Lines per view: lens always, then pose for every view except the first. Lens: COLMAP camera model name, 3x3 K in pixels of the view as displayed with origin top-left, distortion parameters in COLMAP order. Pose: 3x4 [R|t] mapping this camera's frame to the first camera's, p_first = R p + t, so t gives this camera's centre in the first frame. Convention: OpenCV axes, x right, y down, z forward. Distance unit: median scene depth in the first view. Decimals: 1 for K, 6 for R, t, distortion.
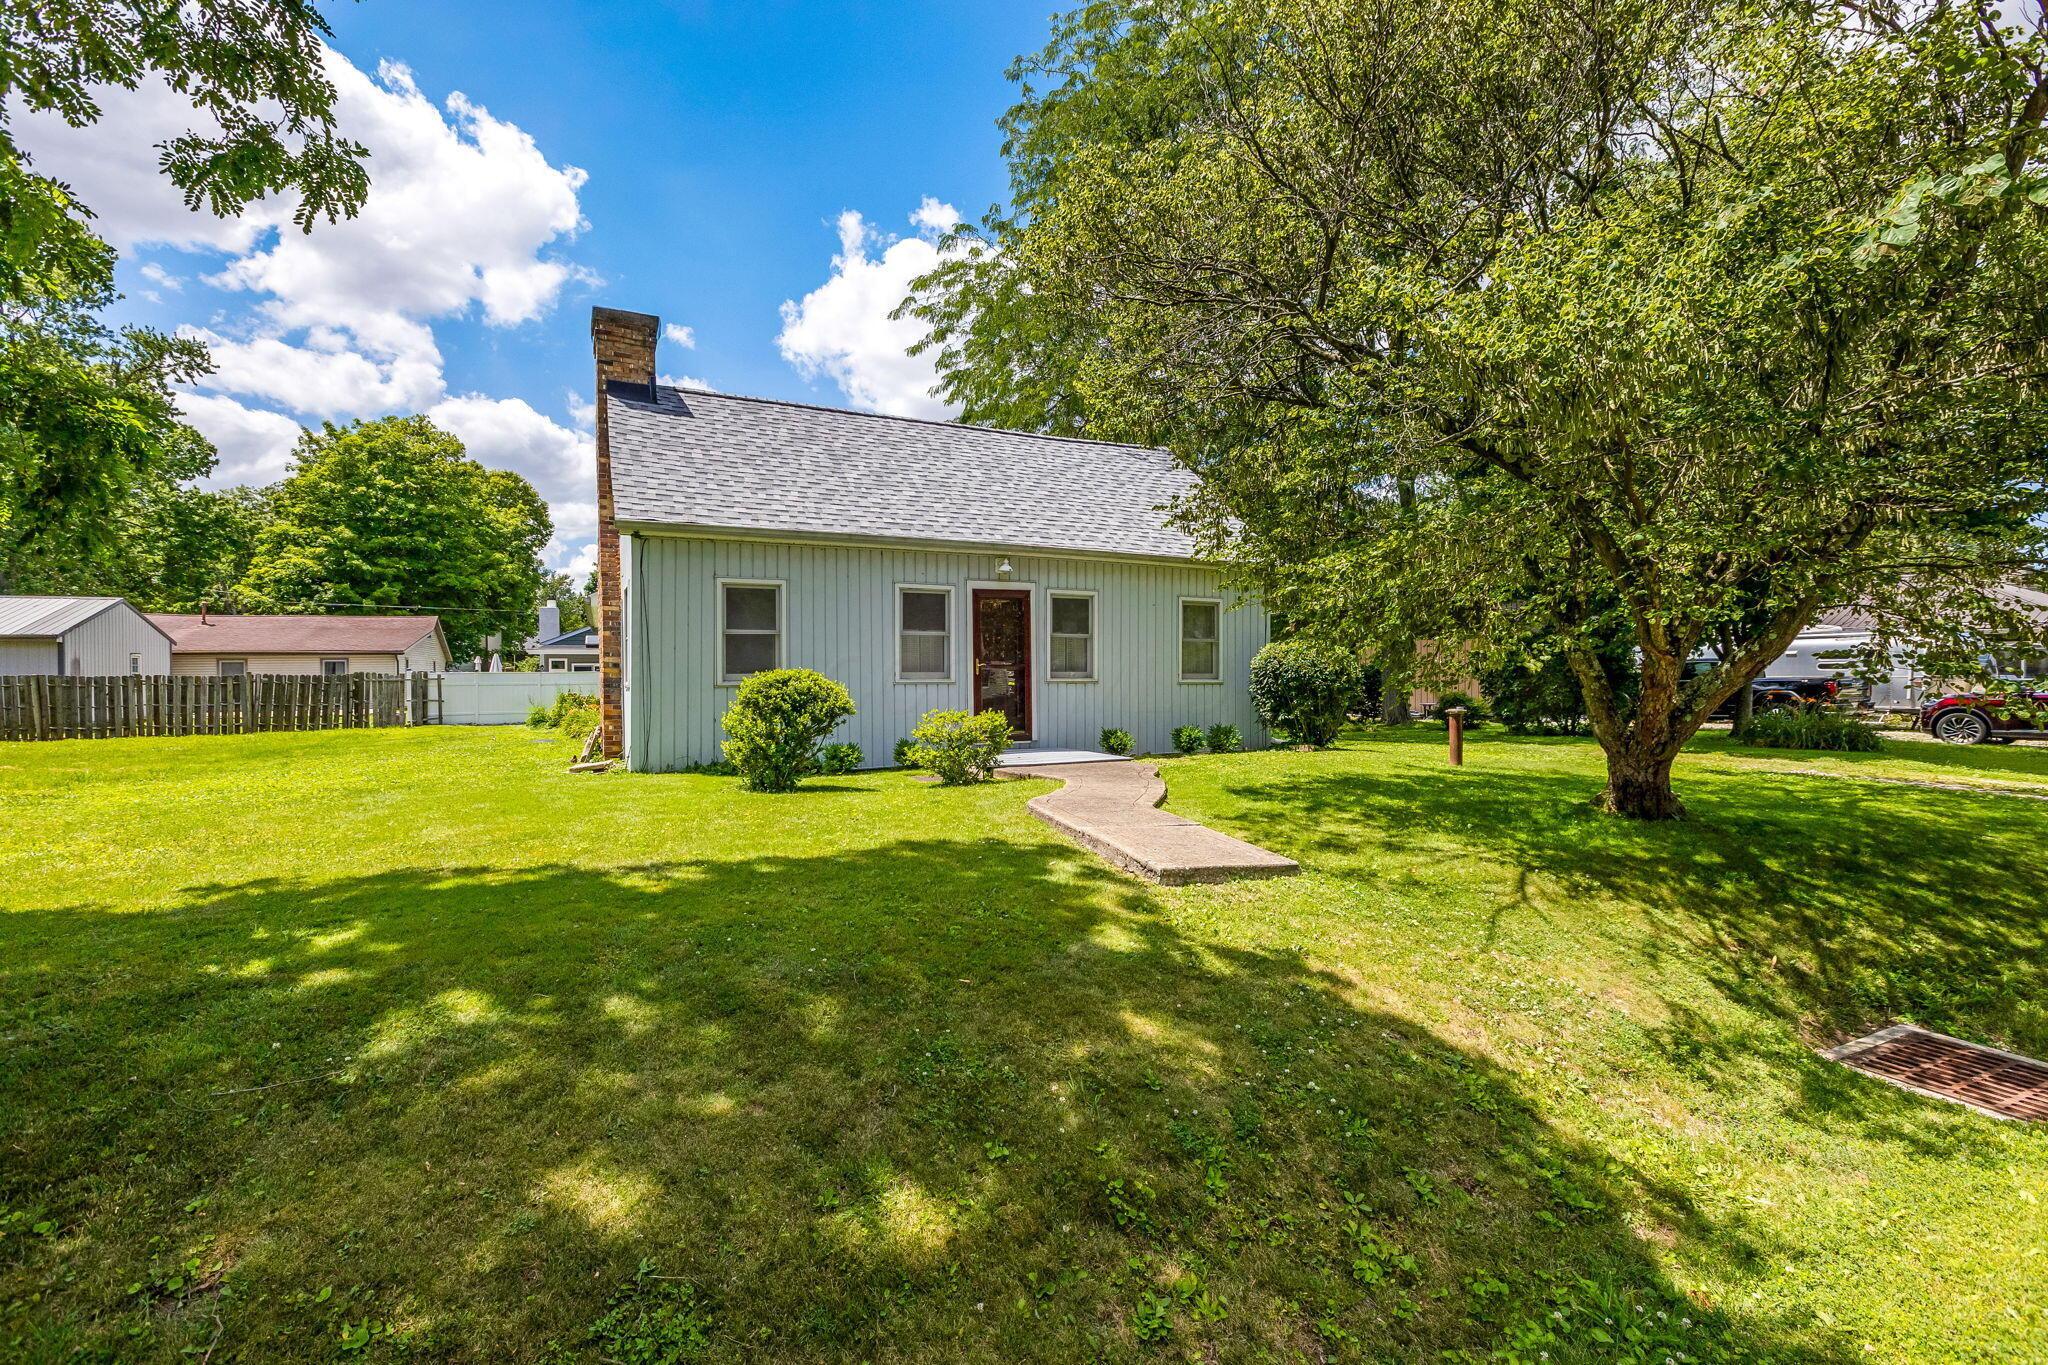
lens RADIAL K [[927.7, 0, 1008.6], [0, 927.7, 669.3], [0, 0, 1]] dist [-0.003830, 0.005092]
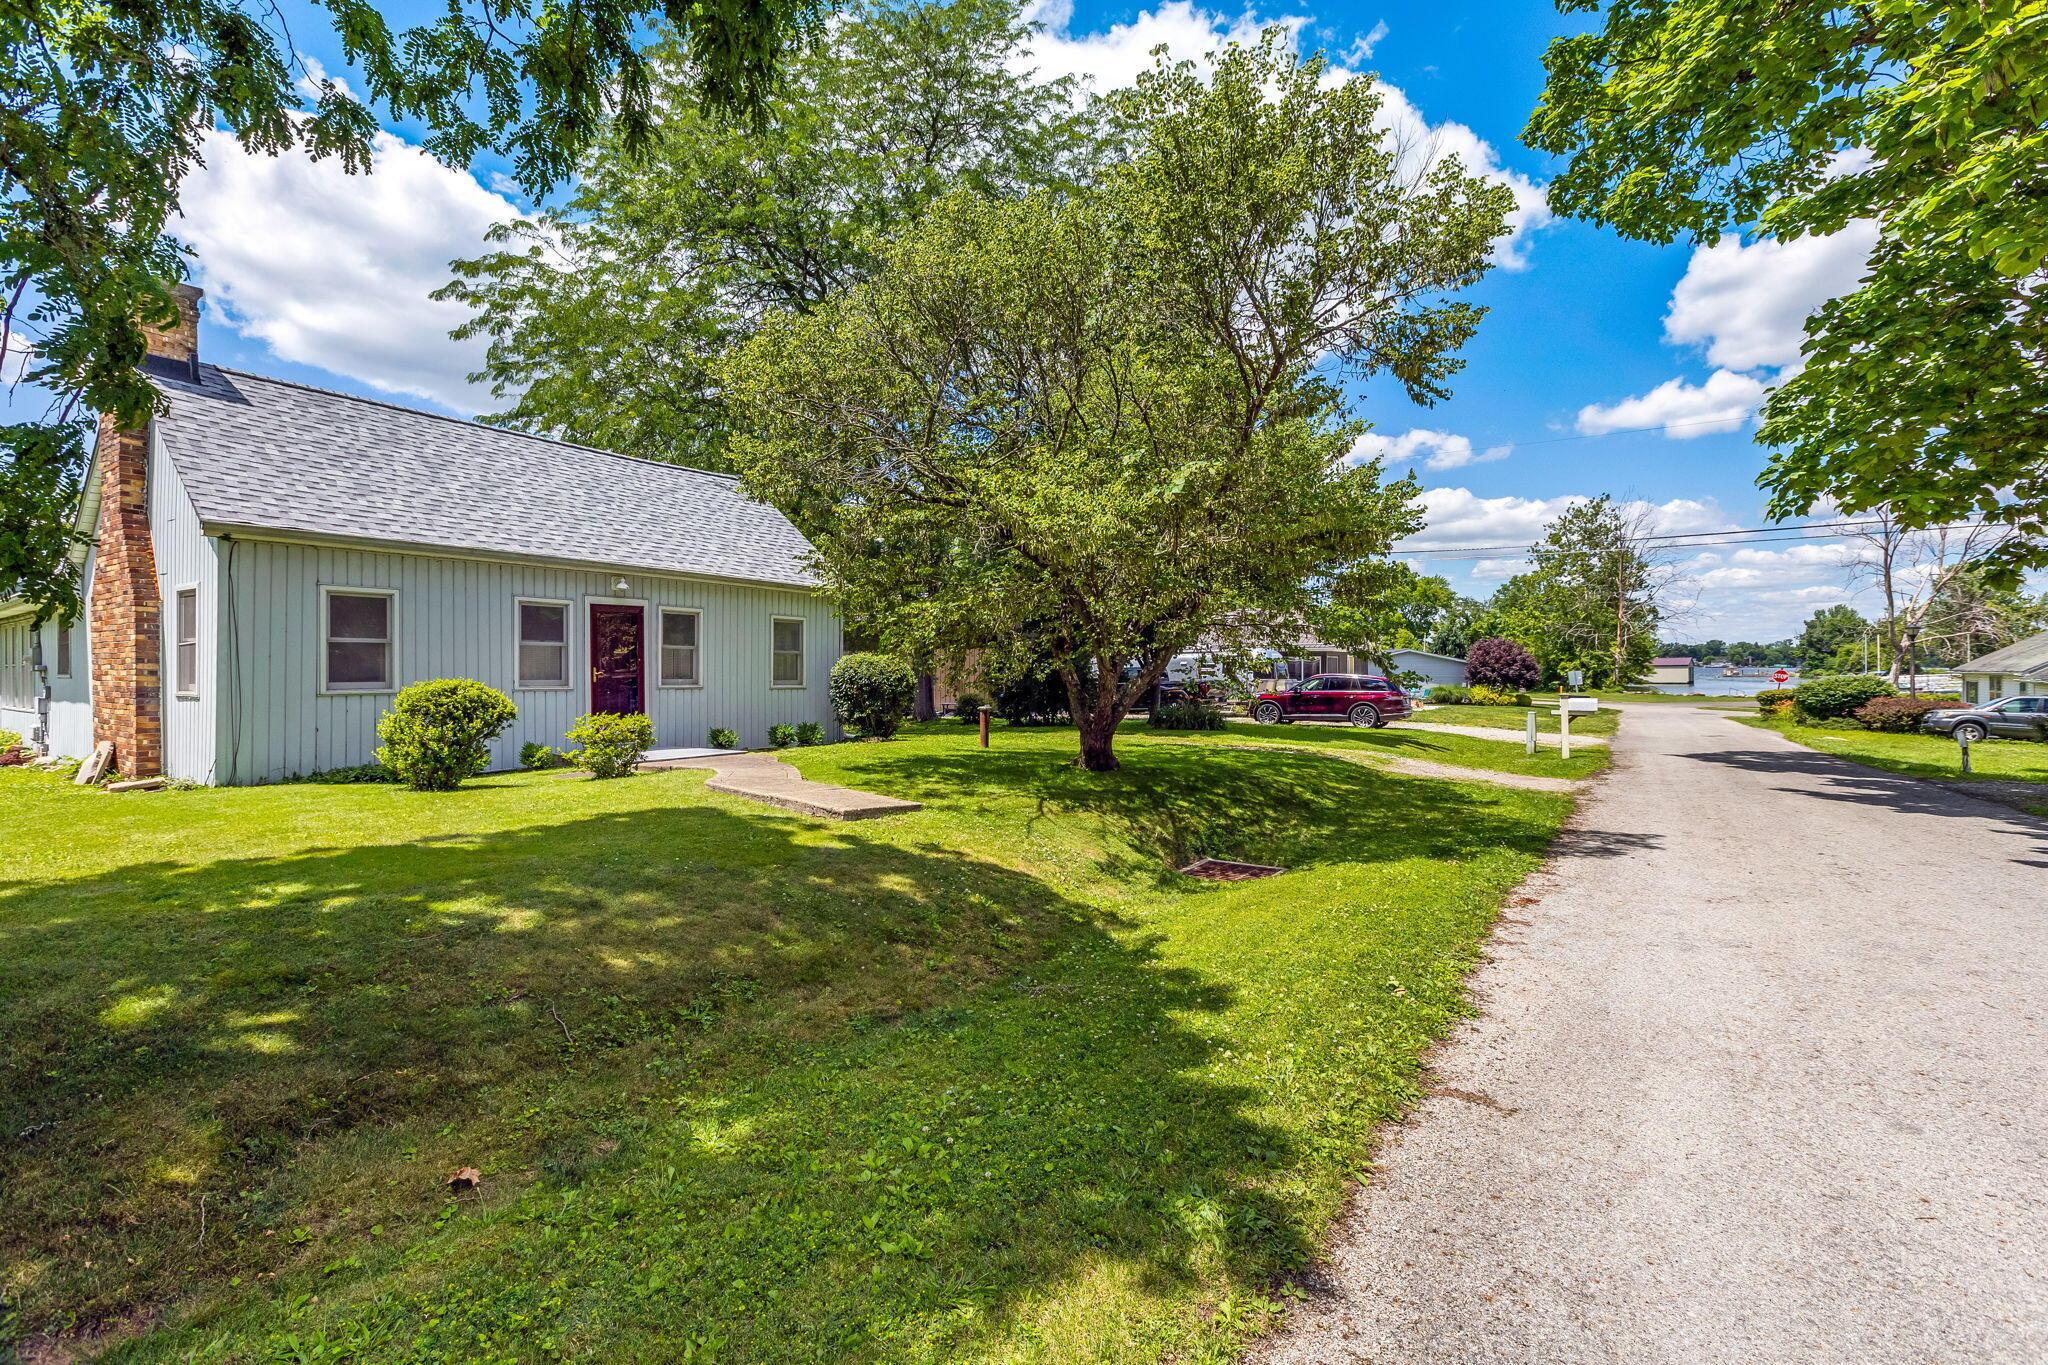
lens RADIAL K [[927.7, 0, 1019.7], [0, 927.7, 674.3], [0, 0, 1]] dist [-0.003830, 0.005092]
pose [[0.868195, 0.001310, 0.496221, -0.144709], [-0.002844, 0.999993, 0.002335, -0.007590], [-0.496215, -0.003439, 0.868193, -0.204884]]
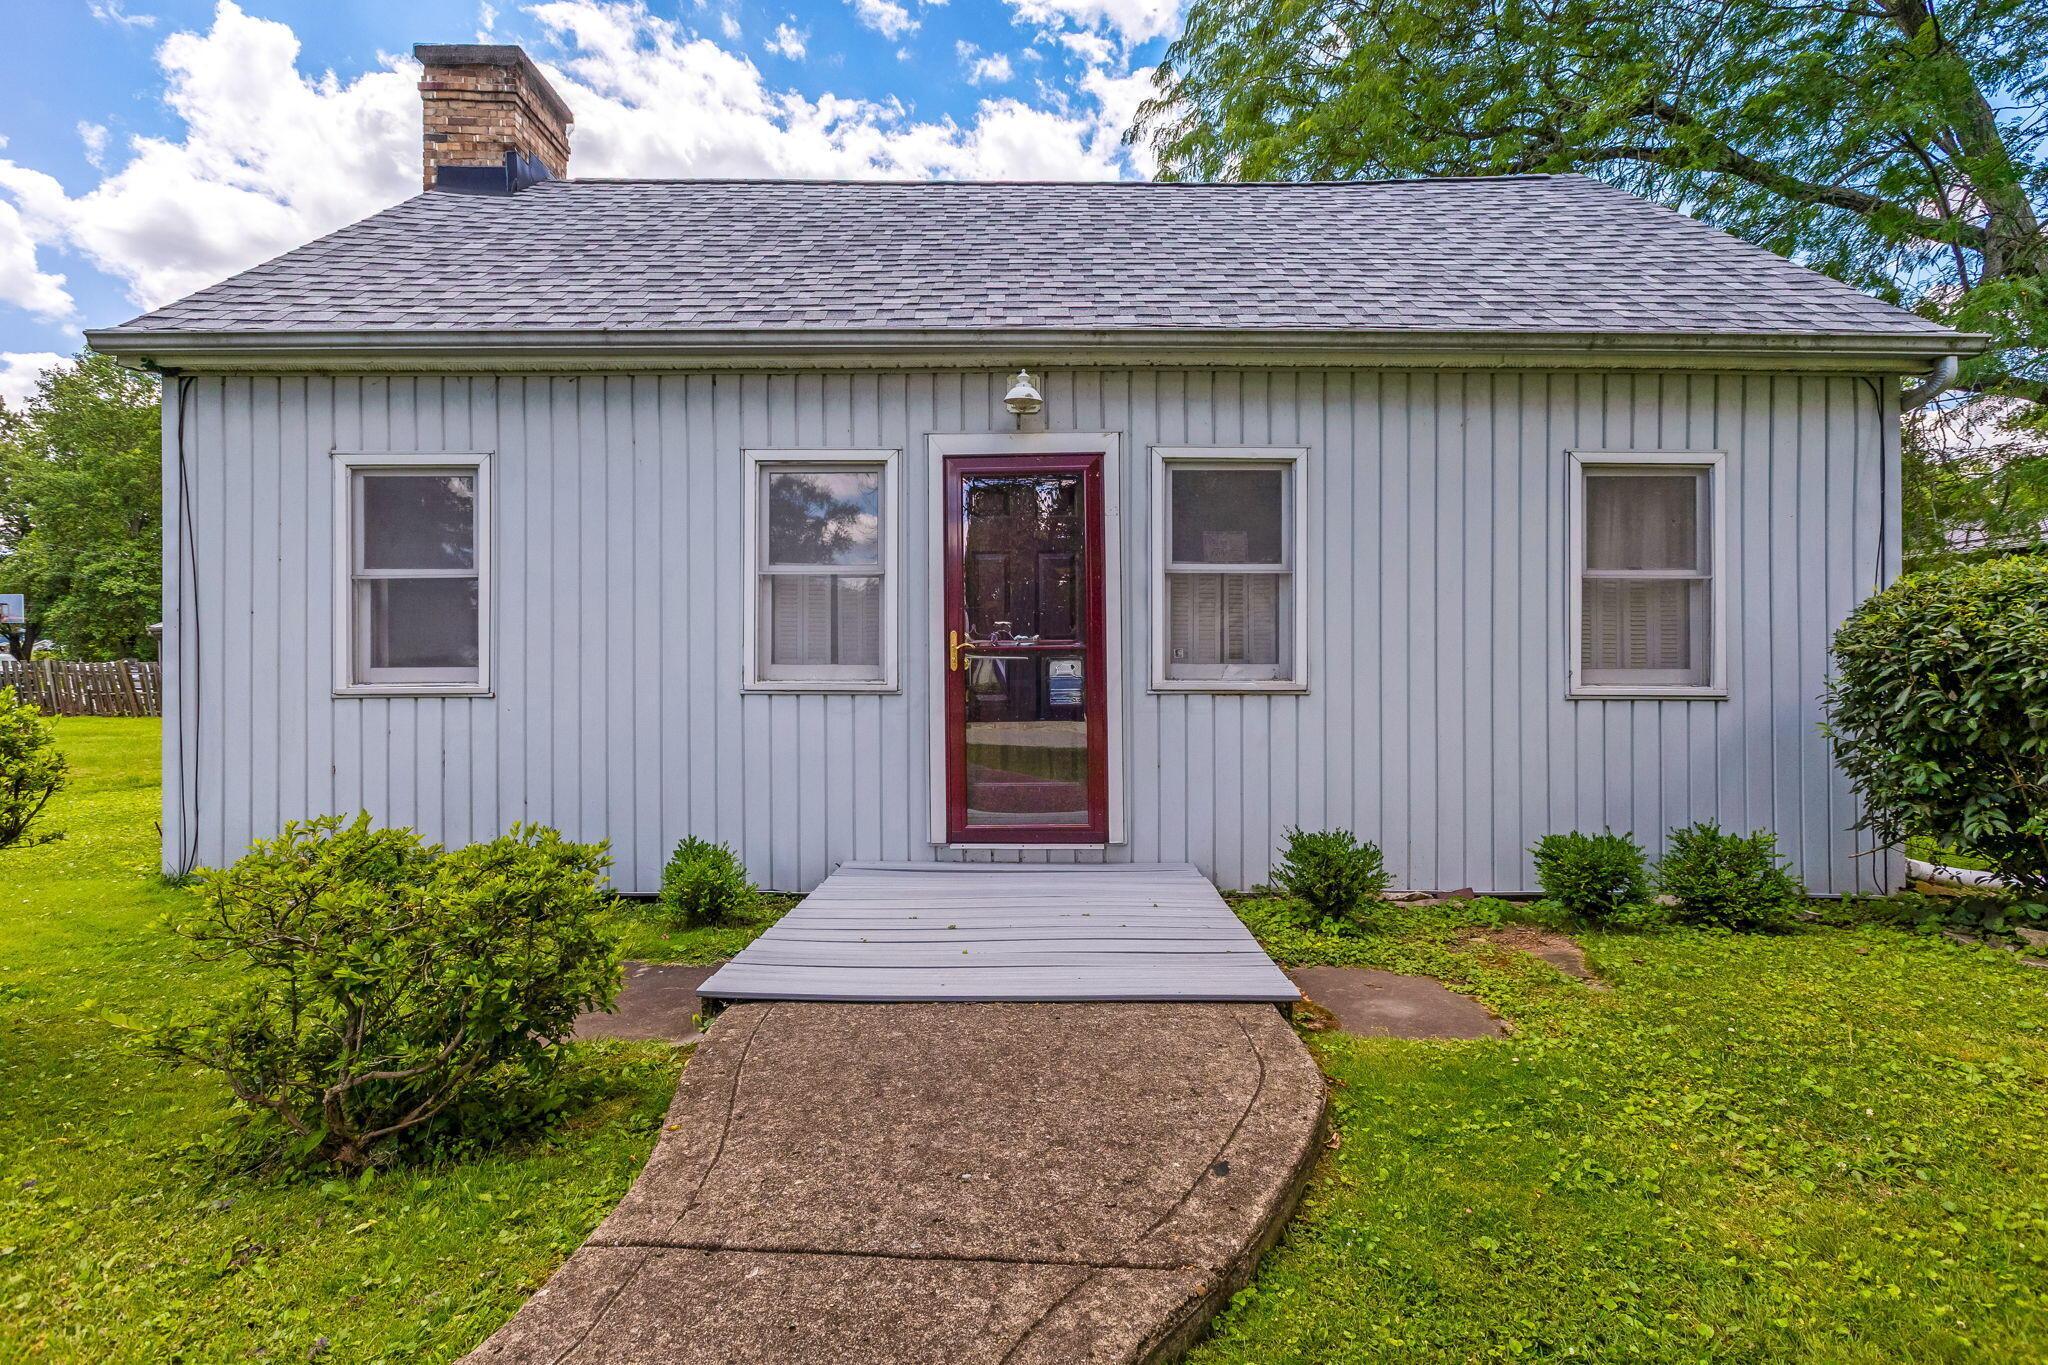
lens RADIAL K [[927.7, 0, 1024.3], [0, 927.7, 676.5], [0, 0, 1]] dist [-0.003830, 0.005092]
pose [[0.904377, 0.004599, -0.426710, 0.164906], [-0.002180, 0.999979, 0.006157, 0.005743], [0.426729, -0.004639, 0.904368, 0.673248]]
